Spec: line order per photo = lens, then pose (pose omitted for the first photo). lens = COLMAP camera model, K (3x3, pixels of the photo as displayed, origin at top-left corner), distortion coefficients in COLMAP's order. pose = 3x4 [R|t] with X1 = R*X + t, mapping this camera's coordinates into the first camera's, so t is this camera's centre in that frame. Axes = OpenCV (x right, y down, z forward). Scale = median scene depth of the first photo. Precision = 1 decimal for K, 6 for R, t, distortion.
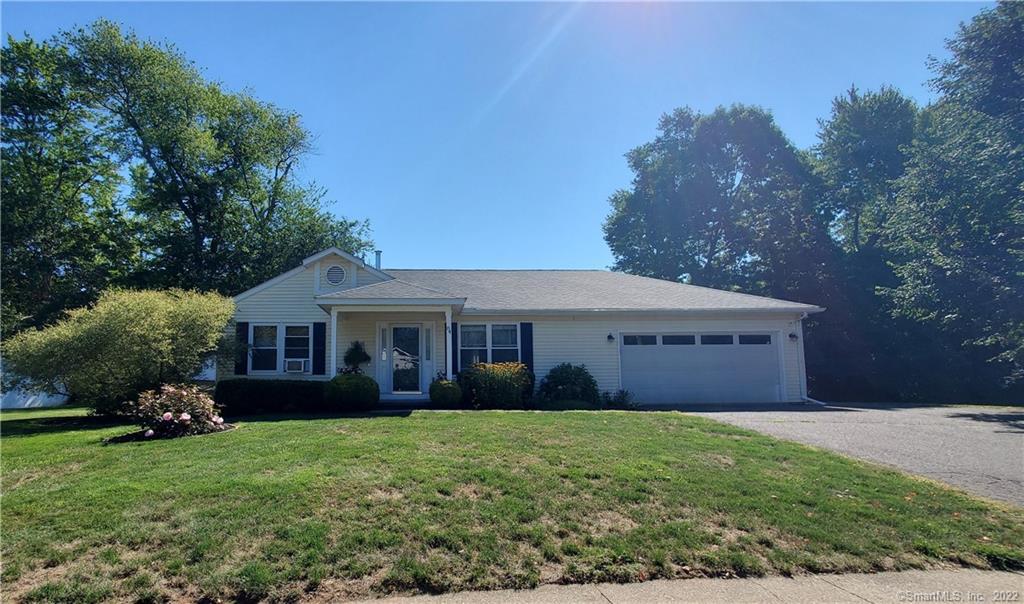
lens RADIAL K [[483.5, 0, 434.5], [0, 483.5, 339.7], [0, 0, 1]] dist [0.000604, -0.001339]
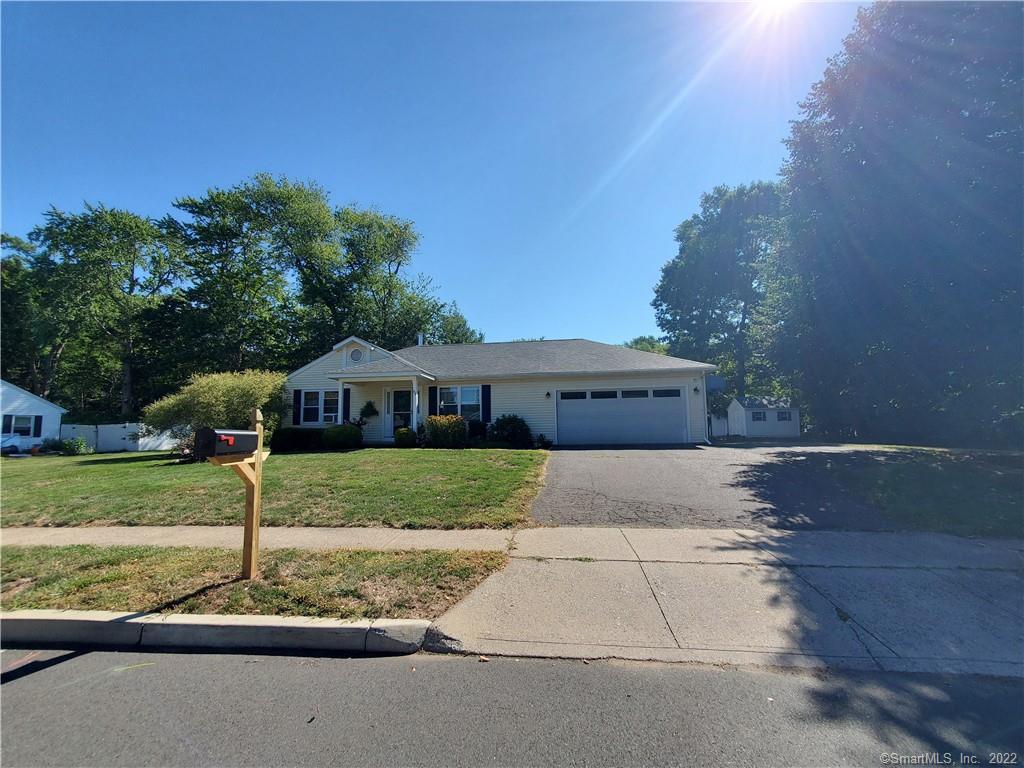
lens RADIAL K [[412.6, 0, 510.8], [0, 412.6, 391.2], [0, 0, 1]] dist [0.000013, -0.003089]
pose [[0.984076, -0.023241, -0.176224, 0.463758], [0.024013, 0.999709, 0.002245, -0.018266], [0.176120, -0.006441, 0.984348, -0.130641]]
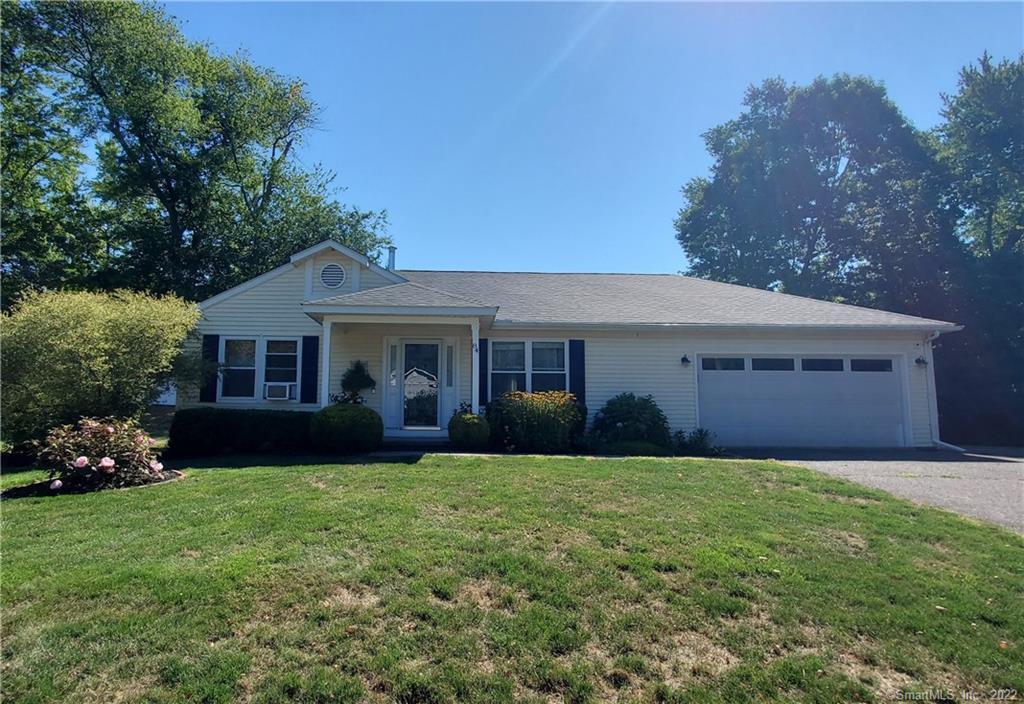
lens RADIAL K [[582.8, 0, 466.4], [0, 582.8, 346.5], [0, 0, 1]] dist [0.001809, -0.003209]
pose [[0.999908, 0.012538, -0.005261, 0.017786], [-0.012645, 0.999705, -0.020728, -0.002931], [0.005000, 0.020792, 0.999771, 0.063563]]
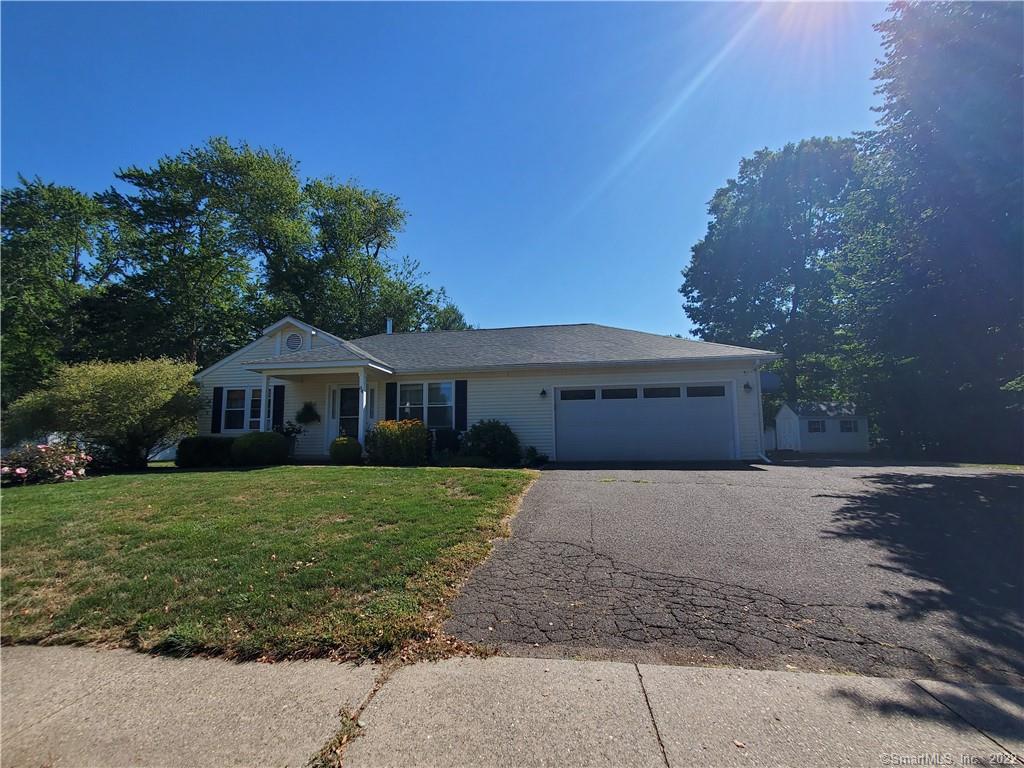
lens RADIAL K [[458.9, 0, 512.0], [0, 458.9, 384.0], [0, 0, 1]] dist [-0.001653, -0.000012]
pose [[0.980571, -0.026974, -0.194300, 0.483206], [0.021174, 0.999268, -0.031867, 0.005682], [0.195018, 0.027133, 0.980424, 0.074863]]
